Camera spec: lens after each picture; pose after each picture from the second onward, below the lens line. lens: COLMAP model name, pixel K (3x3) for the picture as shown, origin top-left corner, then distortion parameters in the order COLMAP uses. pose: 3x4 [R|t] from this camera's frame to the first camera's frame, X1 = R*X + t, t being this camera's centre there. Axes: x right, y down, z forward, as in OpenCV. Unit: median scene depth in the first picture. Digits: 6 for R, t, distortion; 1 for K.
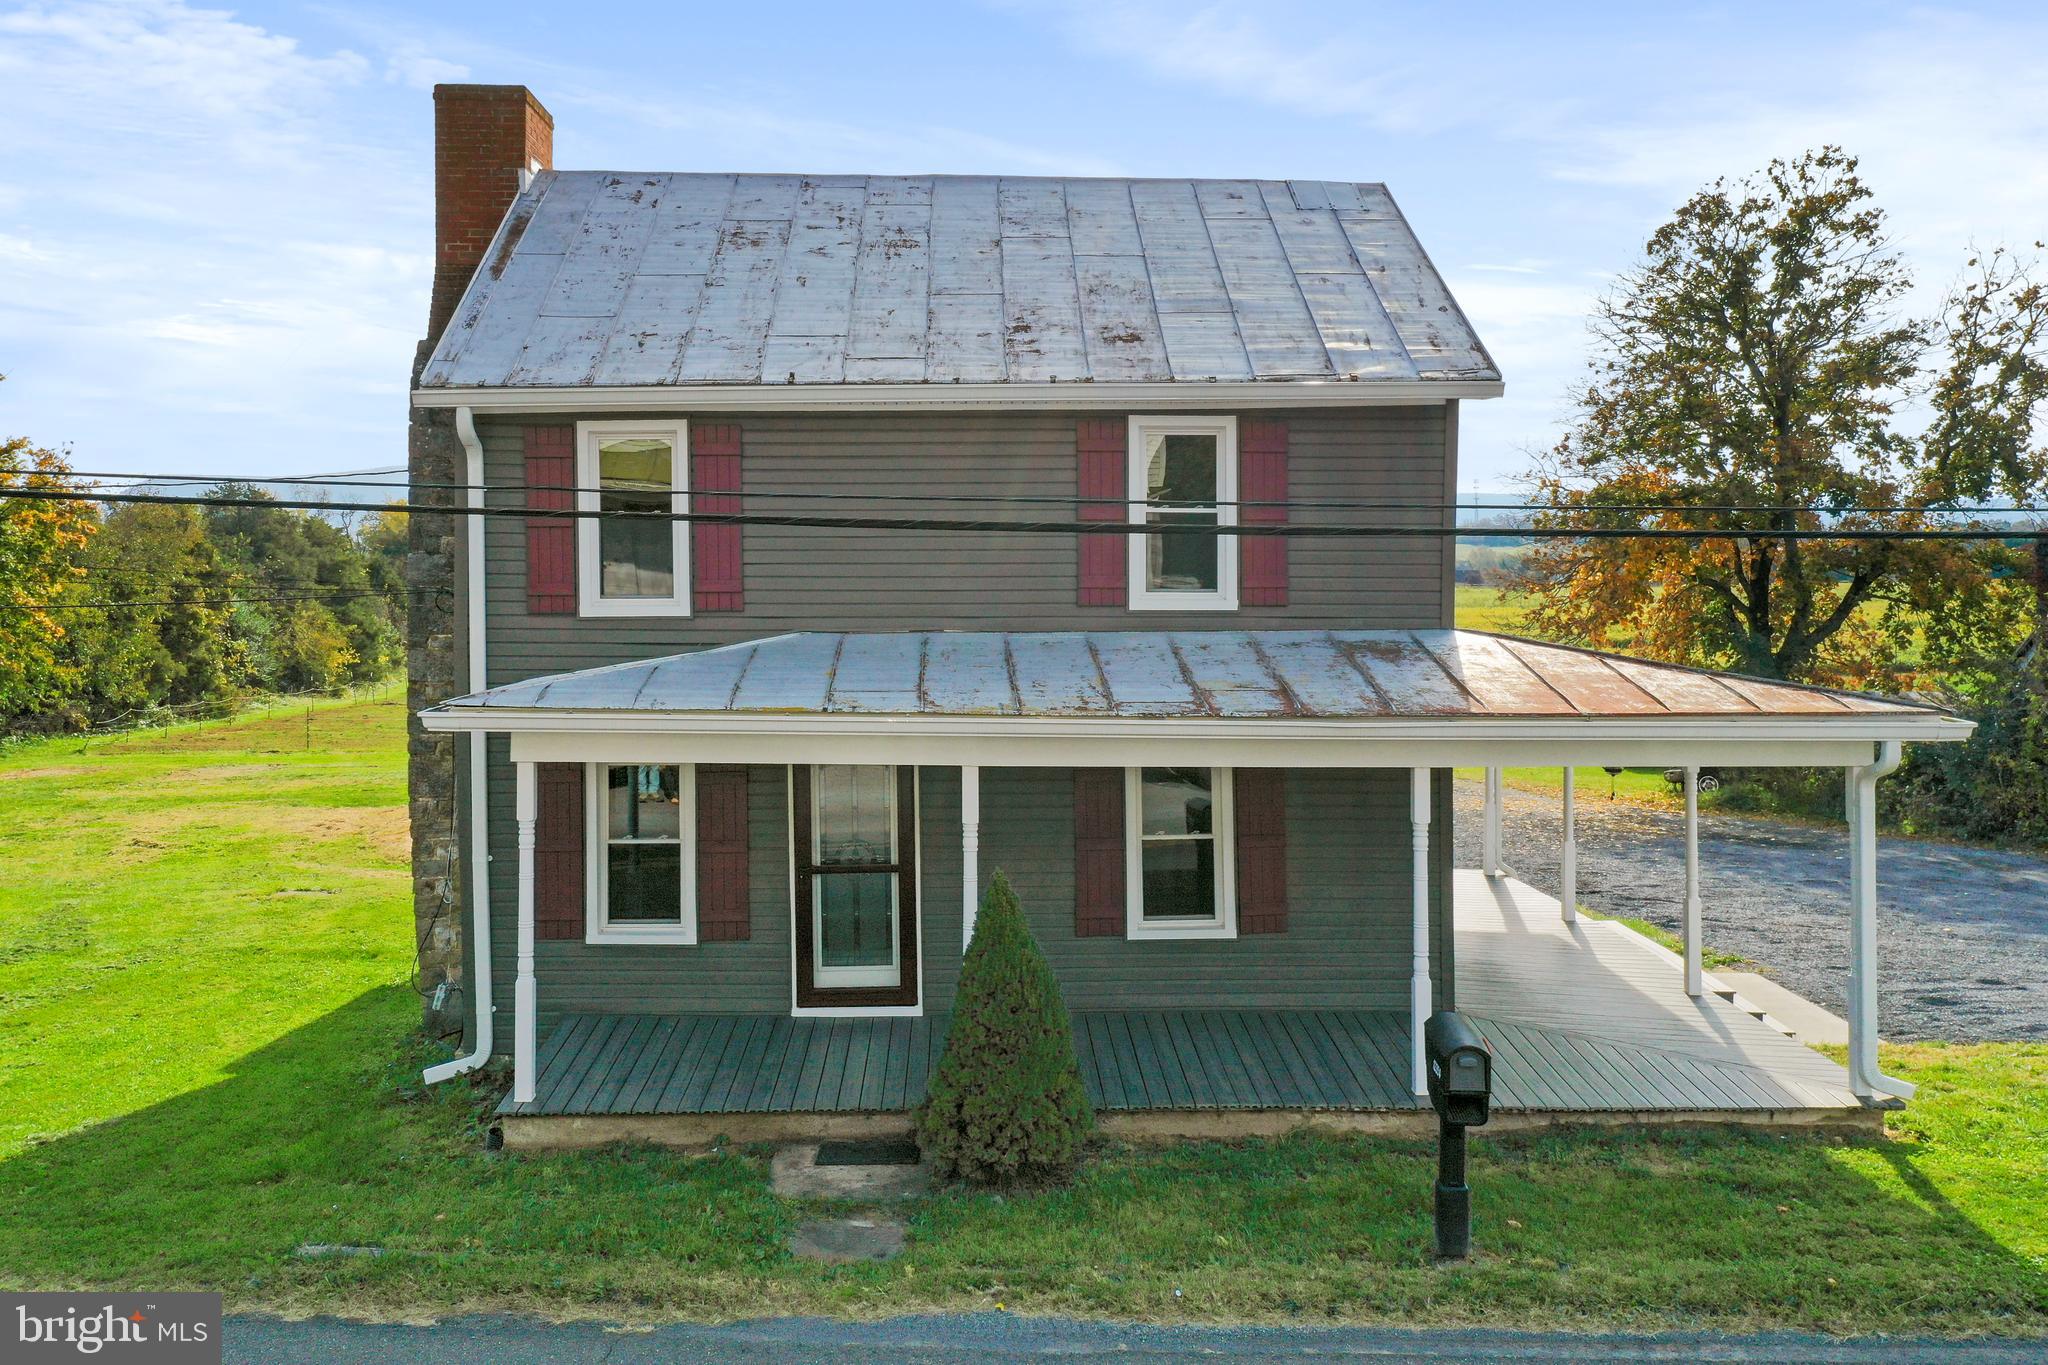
lens RADIAL K [[1665.3, 0, 1020.5], [0, 1665.3, 514.3], [0, 0, 1]] dist [-0.010443, -0.009941]
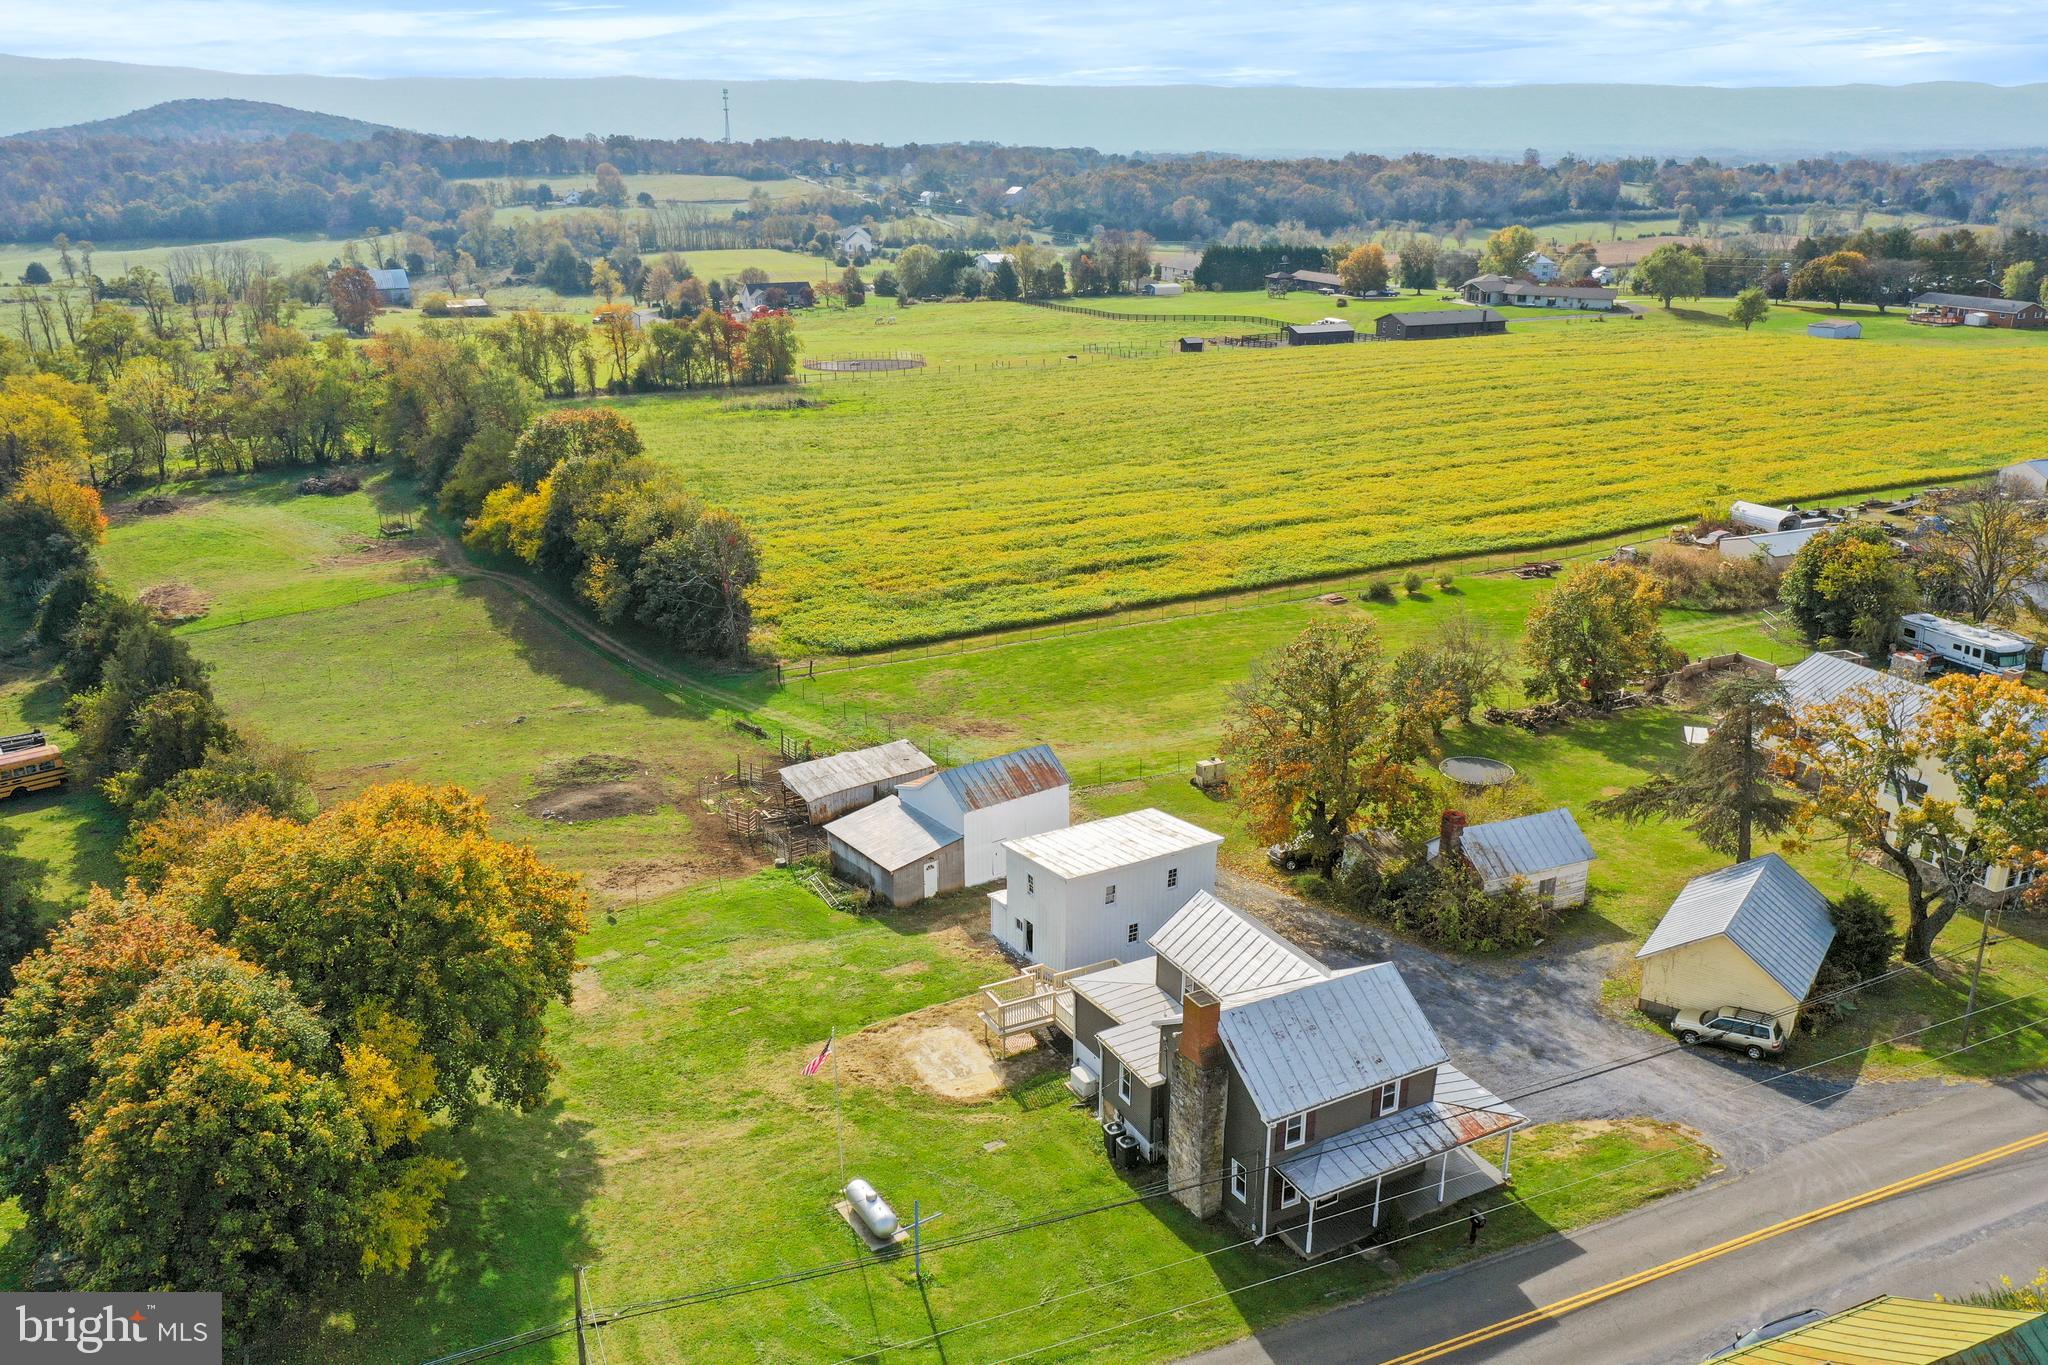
lens RADIAL K [[1568.2, 0, 1019.0], [0, 1568.2, 683.1], [0, 0, 1]] dist [-0.002572, -0.000566]
pose [[0.902251, -0.140179, 0.407790, -2.545305], [-0.003659, 0.943163, 0.332310, -2.625666], [-0.431195, -0.301319, 0.850457, -2.004299]]
